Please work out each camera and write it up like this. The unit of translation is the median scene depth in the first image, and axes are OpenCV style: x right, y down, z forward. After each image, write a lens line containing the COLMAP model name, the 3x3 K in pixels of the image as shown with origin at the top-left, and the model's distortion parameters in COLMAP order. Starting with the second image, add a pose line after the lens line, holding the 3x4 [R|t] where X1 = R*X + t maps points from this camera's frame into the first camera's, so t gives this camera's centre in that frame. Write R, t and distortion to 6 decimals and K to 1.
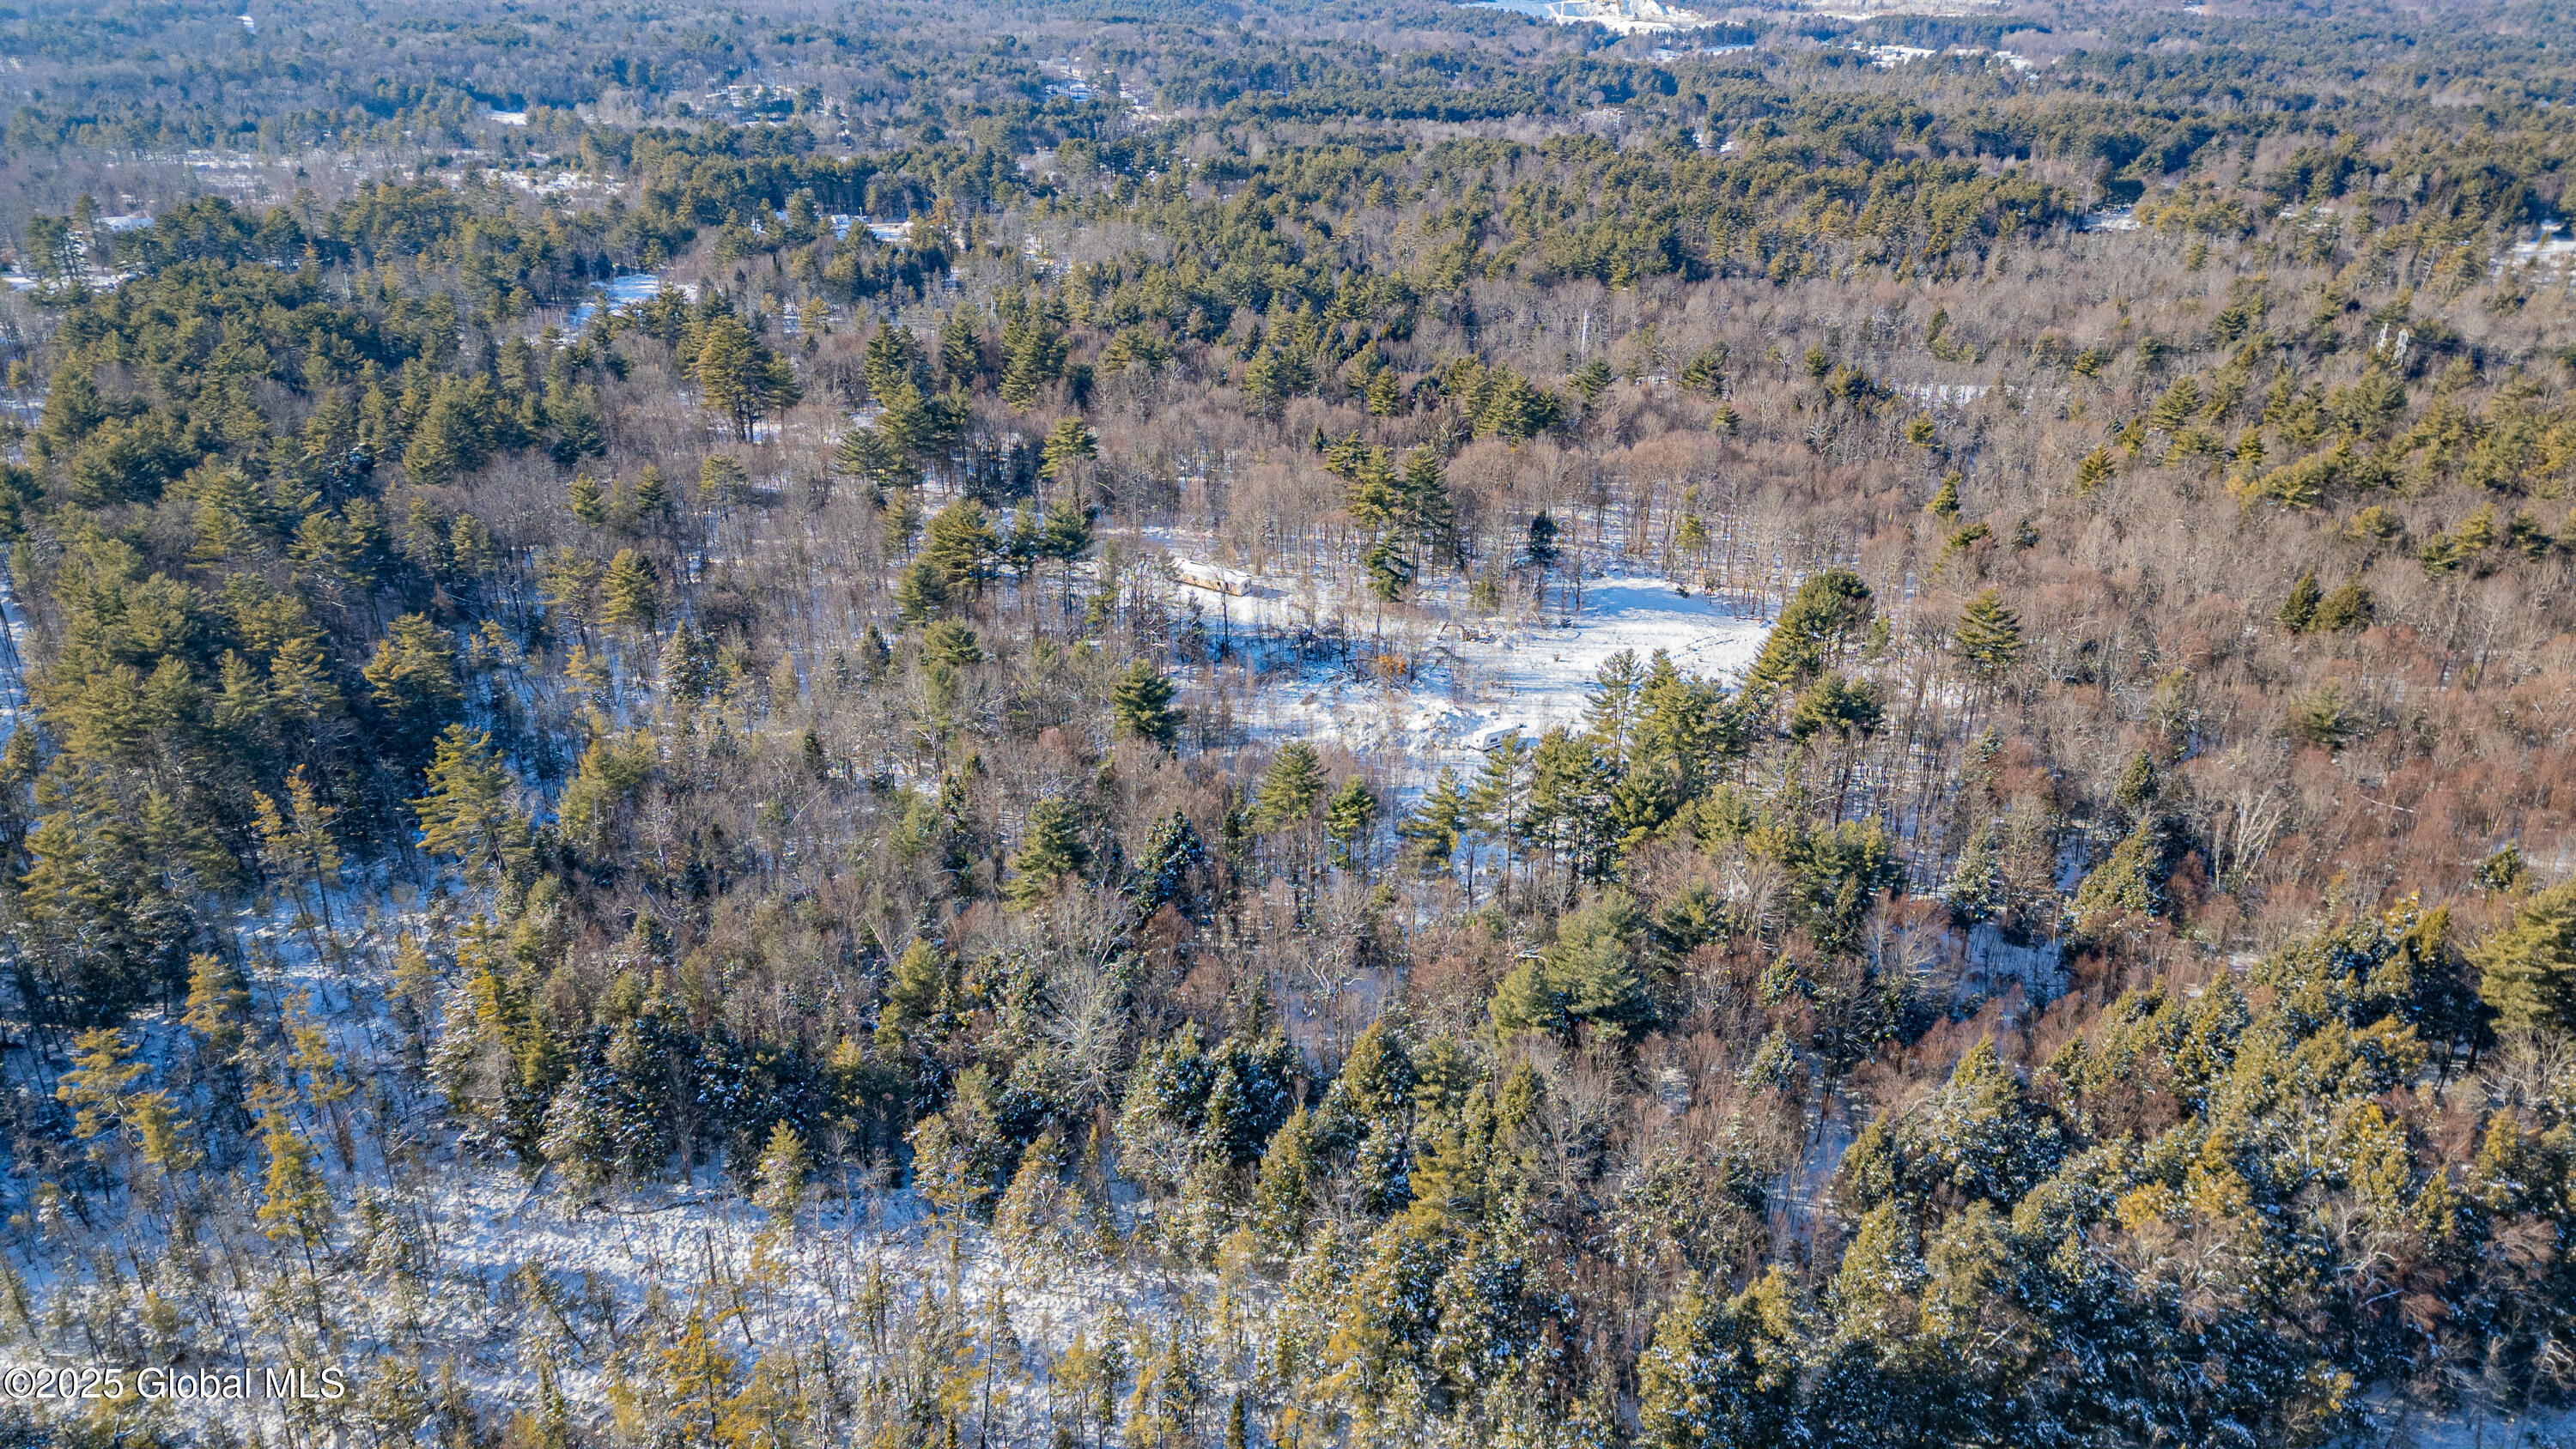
lens RADIAL K [[1791.4, 0, 1285.6], [0, 1791.4, 727.5], [0, 0, 1]] dist [0.074638, -0.067375]
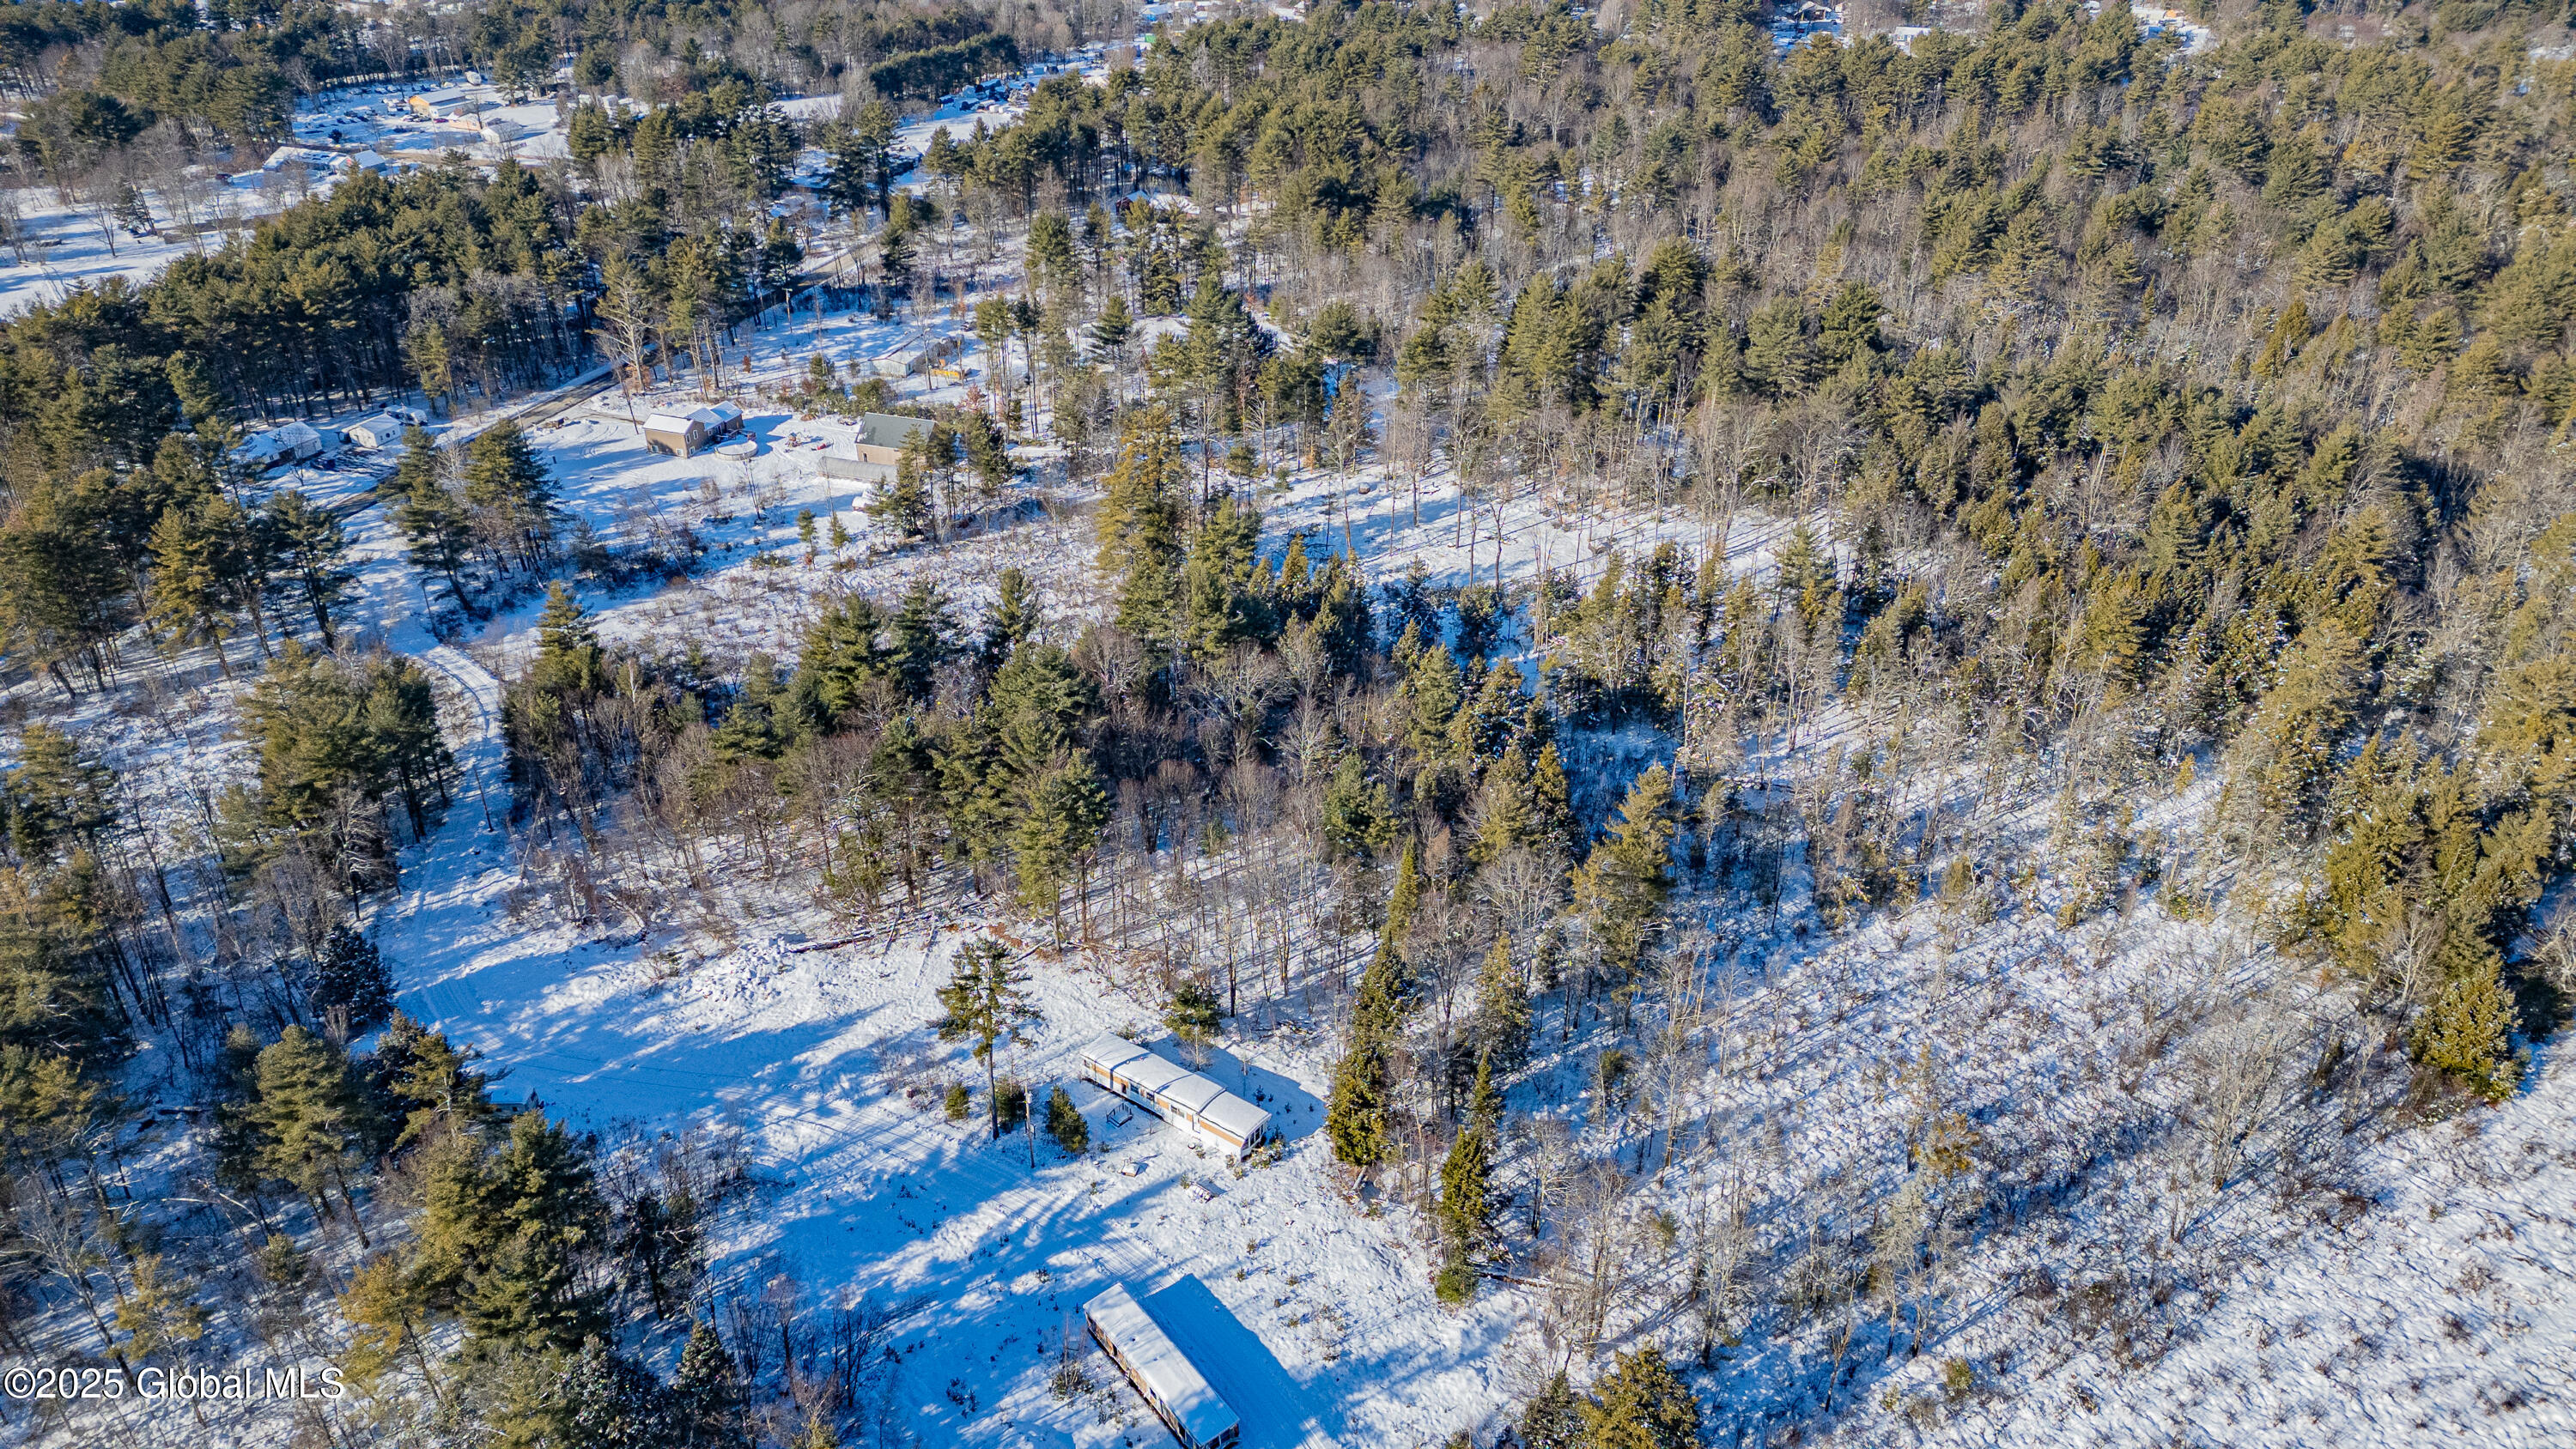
lens RADIAL K [[1791.4, 0, 1287.4], [0, 1791.4, 711.8], [0, 0, 1]] dist [0.074638, -0.067375]
pose [[0.779626, -0.300873, 0.549235, -0.318342], [0.245405, 0.953664, 0.174075, -0.239175], [-0.576160, -0.000928, 0.817337, 0.564953]]
